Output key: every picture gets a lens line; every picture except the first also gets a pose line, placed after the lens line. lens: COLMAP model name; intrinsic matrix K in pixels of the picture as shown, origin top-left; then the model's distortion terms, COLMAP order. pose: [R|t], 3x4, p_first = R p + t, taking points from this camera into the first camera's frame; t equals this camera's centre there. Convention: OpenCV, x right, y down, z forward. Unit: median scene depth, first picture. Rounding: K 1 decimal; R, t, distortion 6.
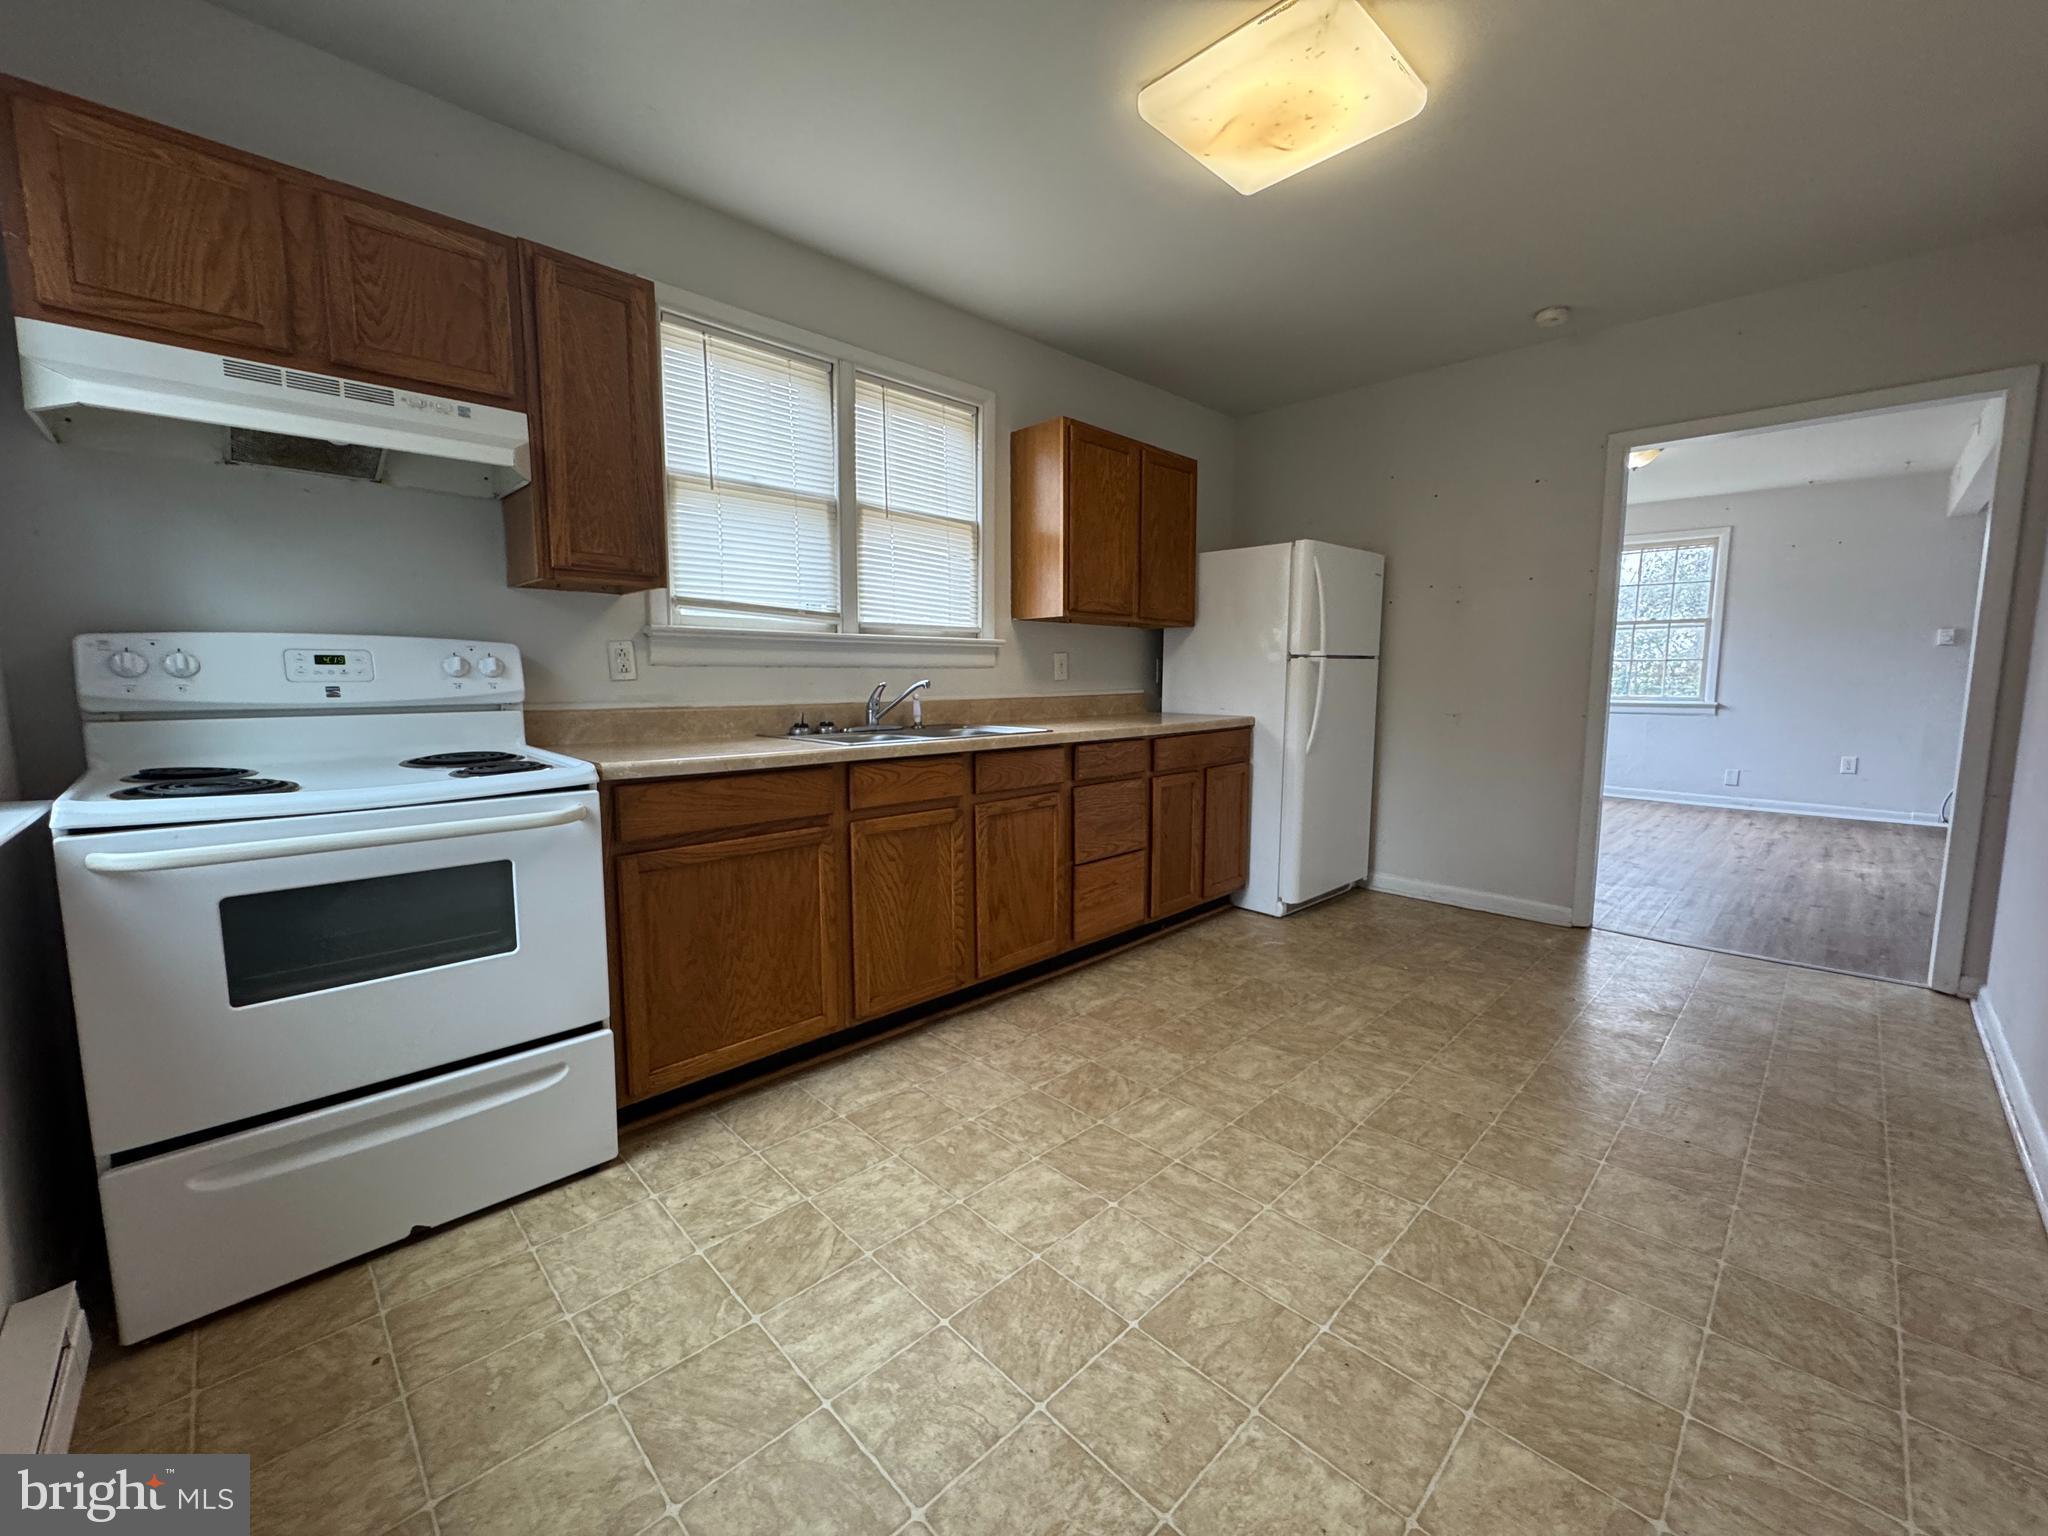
lens RADIAL K [[820.3, 0, 1024.0], [0, 820.3, 768.0], [0, 0, 1]] dist [0.000366, -0.000728]
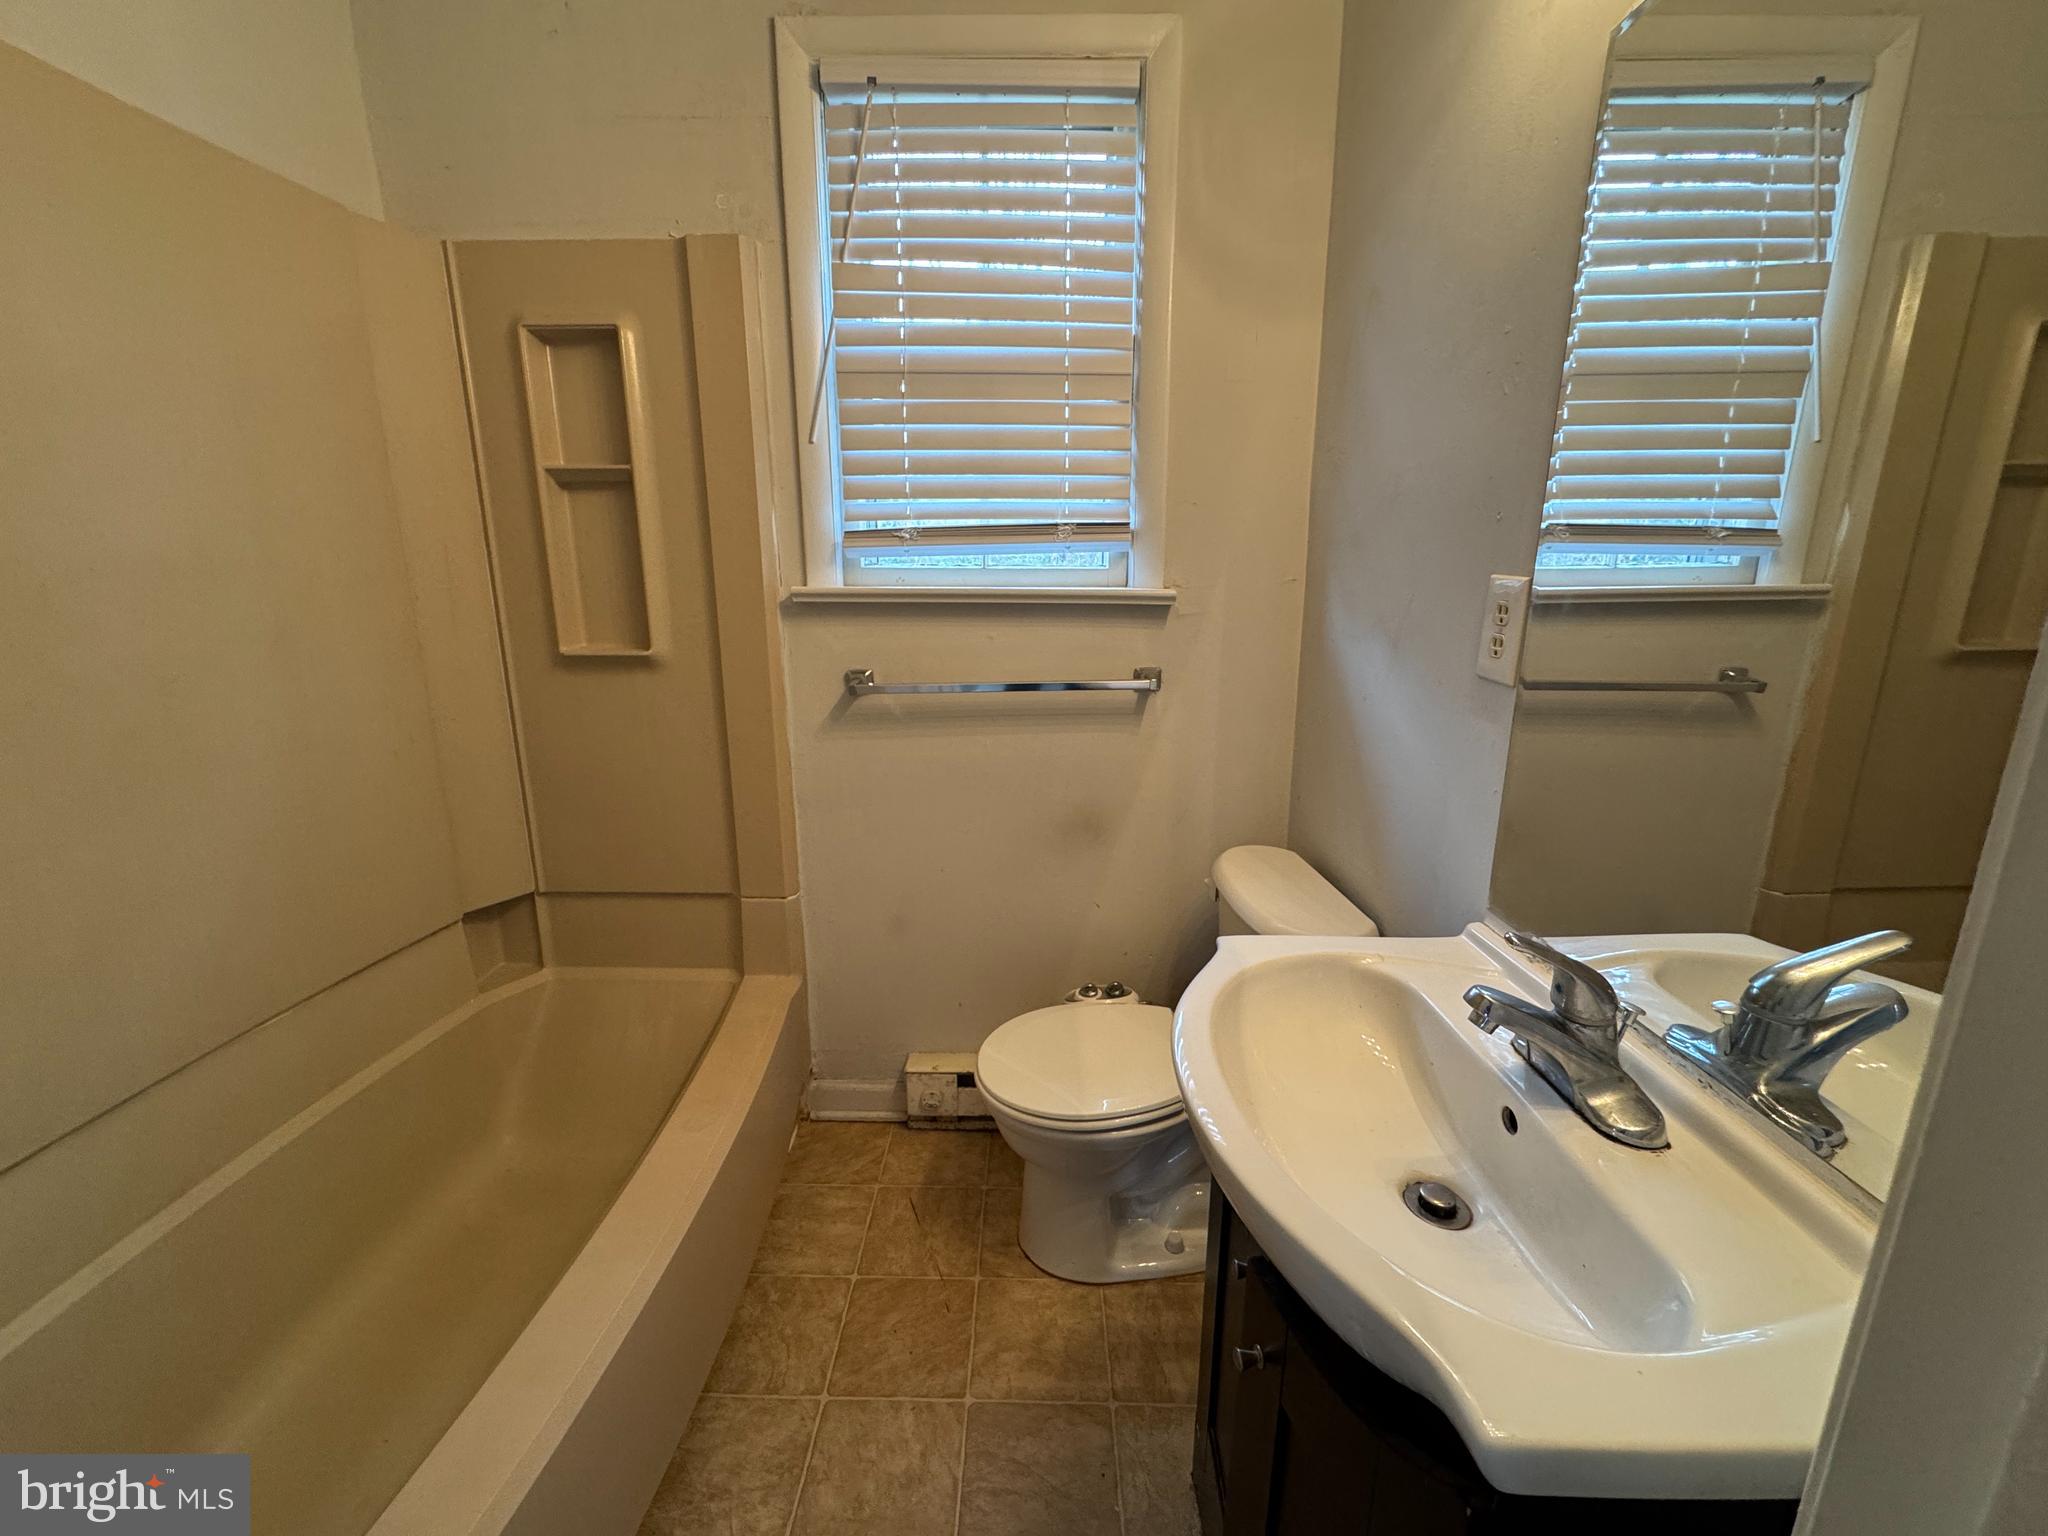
lens RADIAL K [[820.3, 0, 1024.0], [0, 820.3, 768.0], [0, 0, 1]] dist [0.000366, -0.000728]
pose [[0.704449, 0.176346, -0.687498, 0.723883], [-0.083189, 0.982480, 0.166770, -0.206071], [0.704862, -0.060289, 0.706778, 0.437831]]
